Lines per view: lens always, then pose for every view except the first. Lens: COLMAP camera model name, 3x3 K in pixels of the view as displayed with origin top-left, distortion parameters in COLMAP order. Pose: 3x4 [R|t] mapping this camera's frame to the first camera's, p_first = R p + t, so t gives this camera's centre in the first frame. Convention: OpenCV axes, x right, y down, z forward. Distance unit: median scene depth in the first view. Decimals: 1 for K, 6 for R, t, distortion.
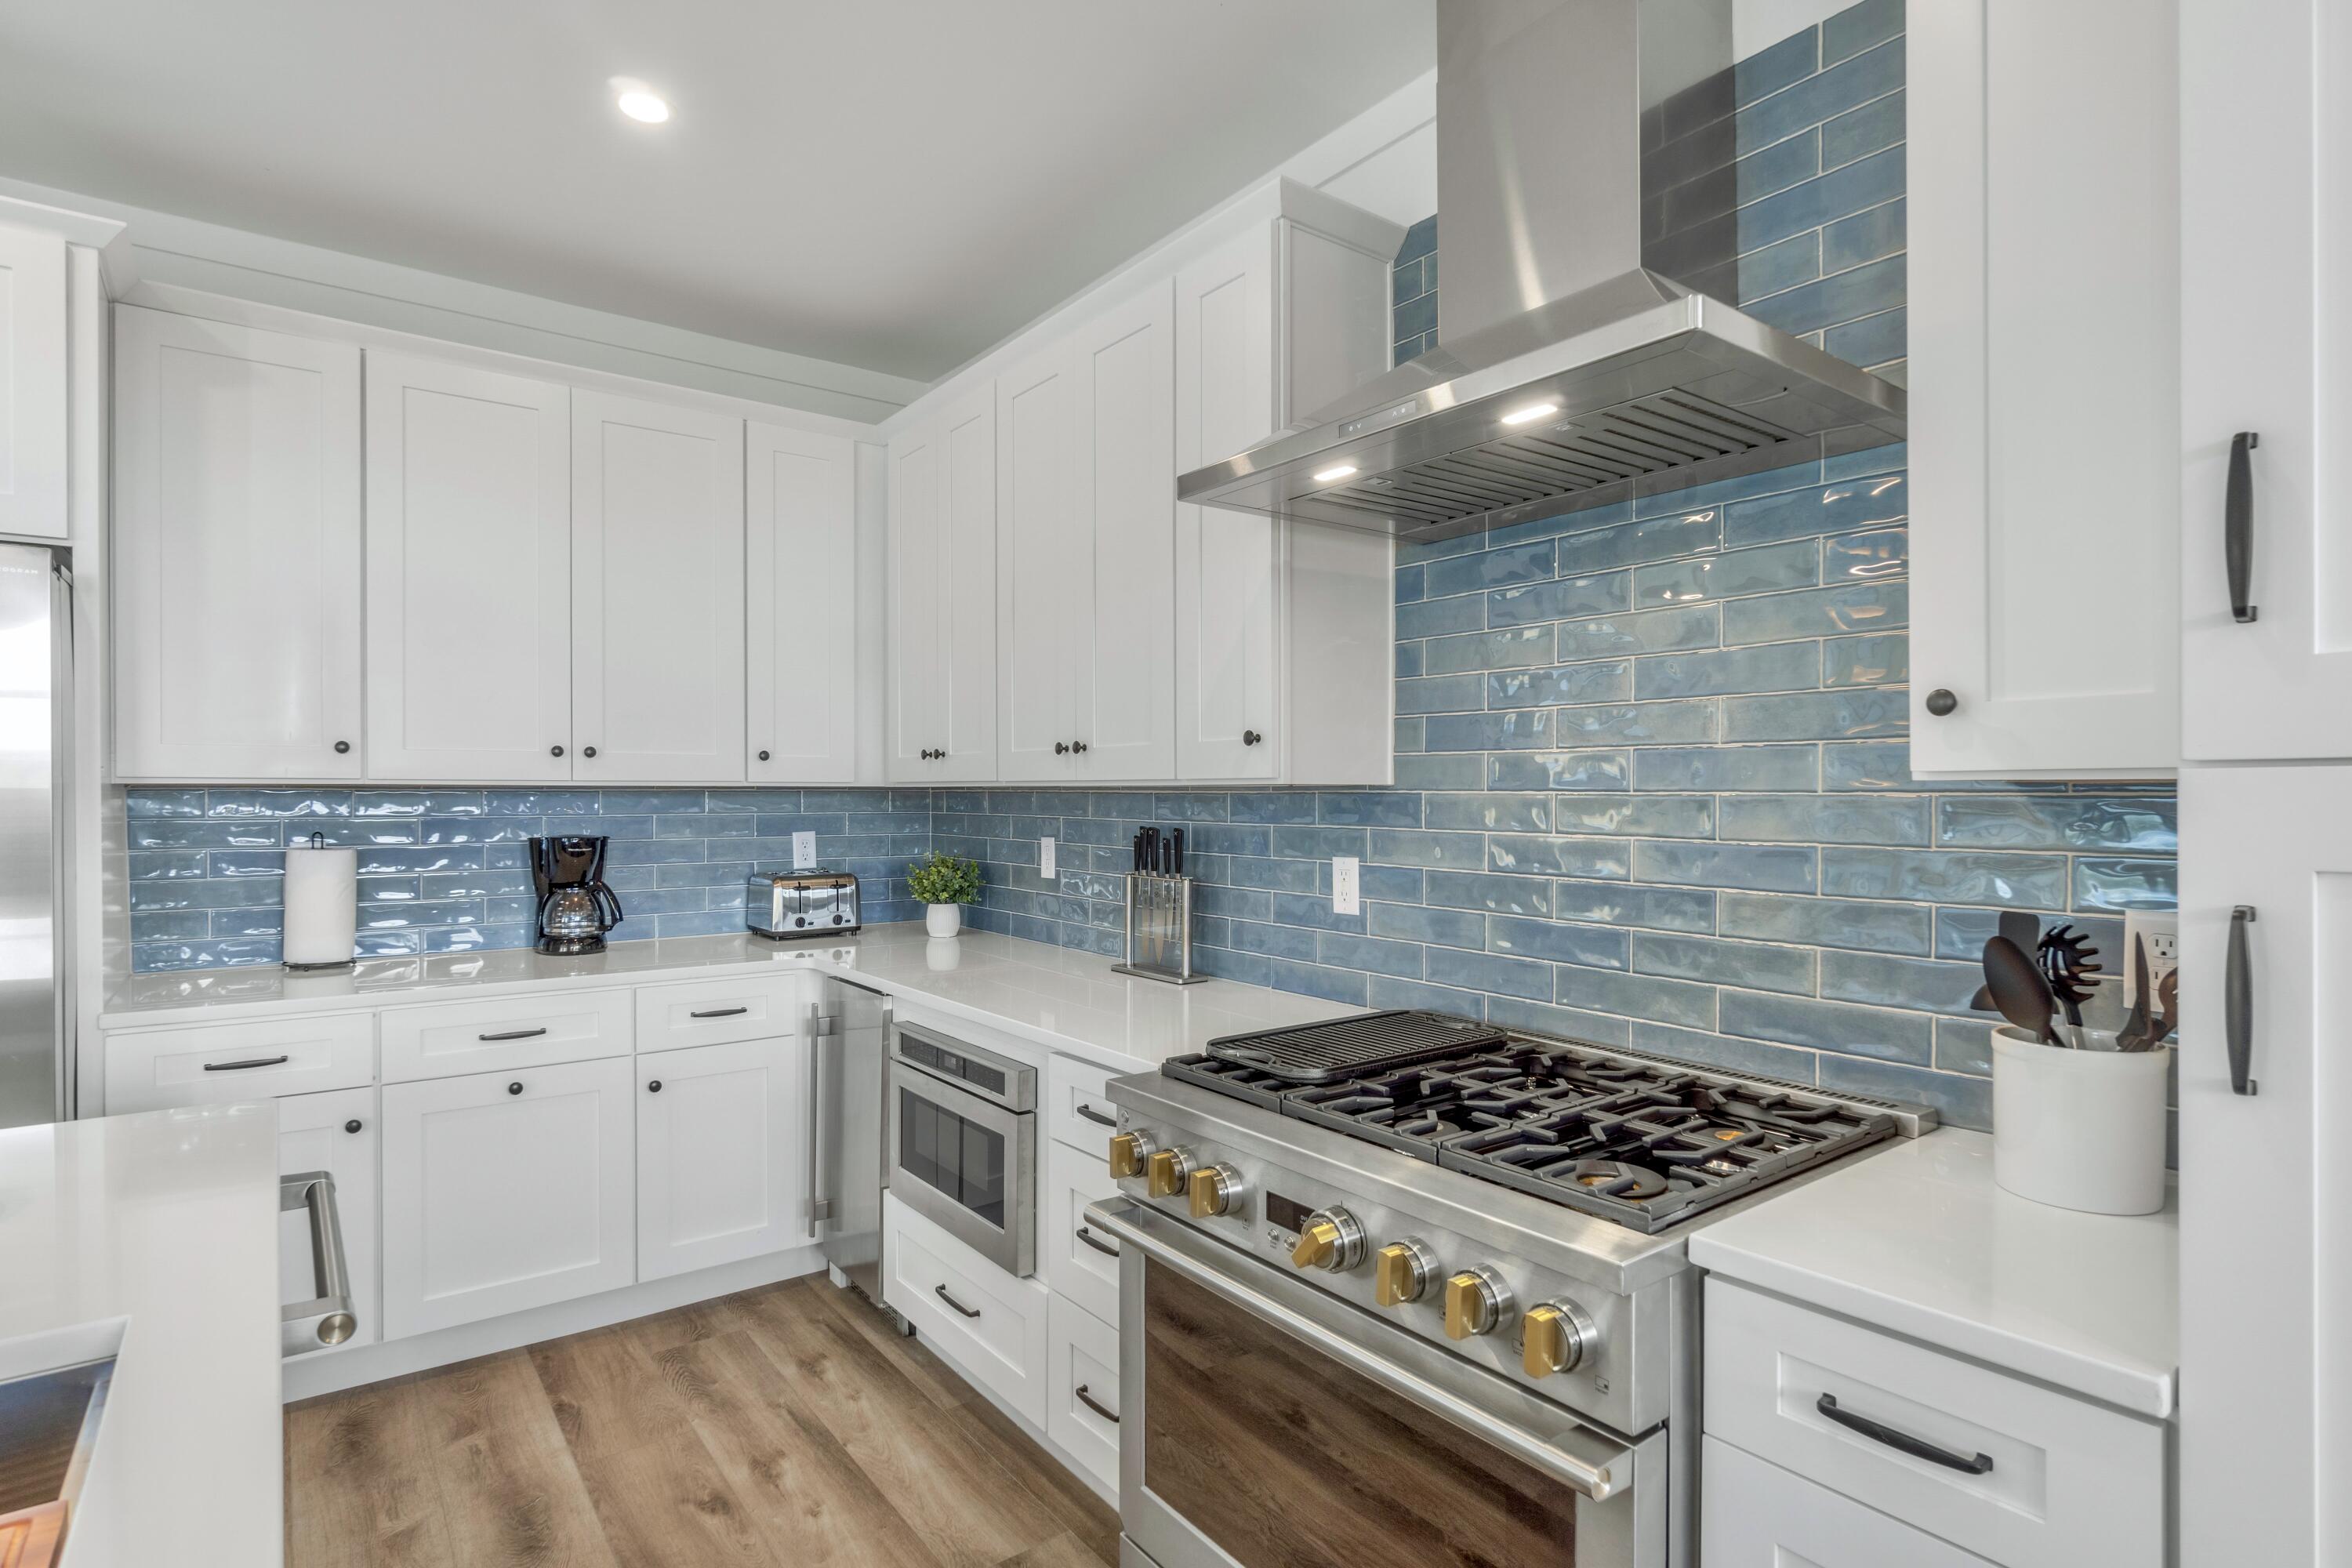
lens RADIAL K [[1216.7, 0, 1148.6], [0, 1216.7, 786.2], [0, 0, 1]] dist [-0.002828, -0.000271]
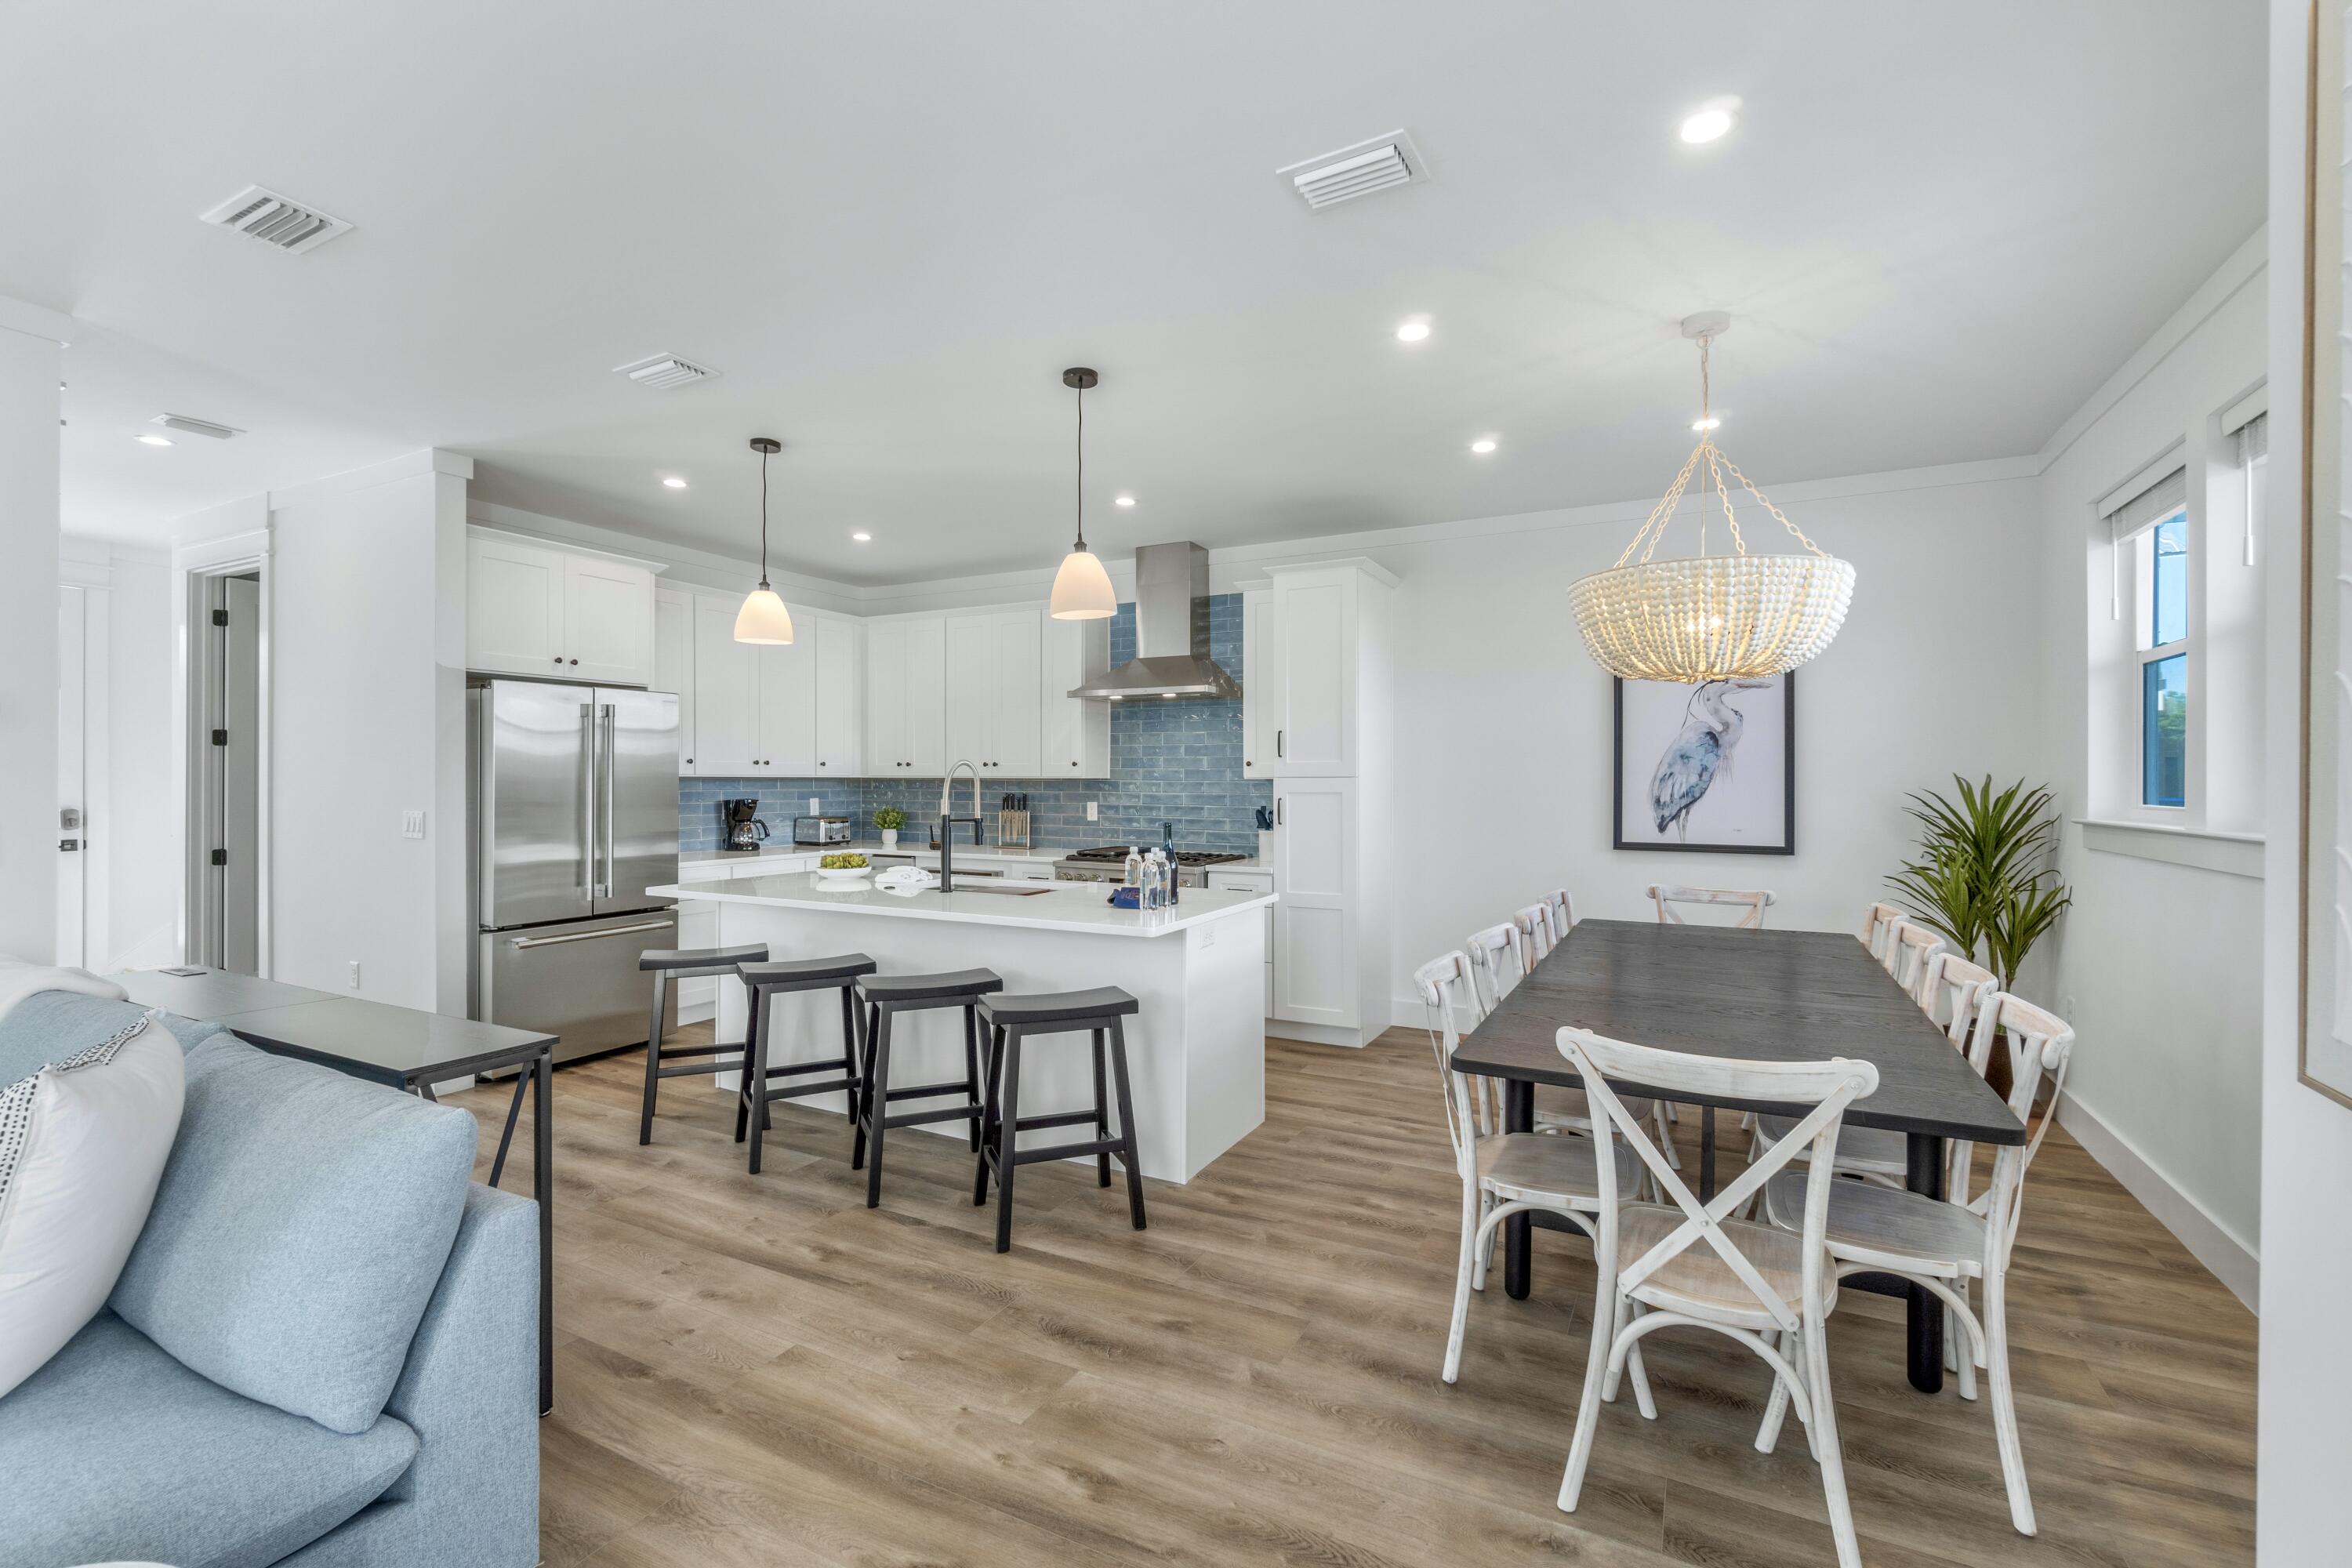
lens RADIAL K [[1020.8, 0, 1176.0], [0, 1020.8, 784.0], [0, 0, 1]] dist [0.000115, -0.000002]
pose [[0.900729, -0.000509, 0.434380, -0.763889], [-0.004261, 0.999941, 0.010006, -0.013364], [-0.434360, -0.010864, 0.900674, -1.405544]]
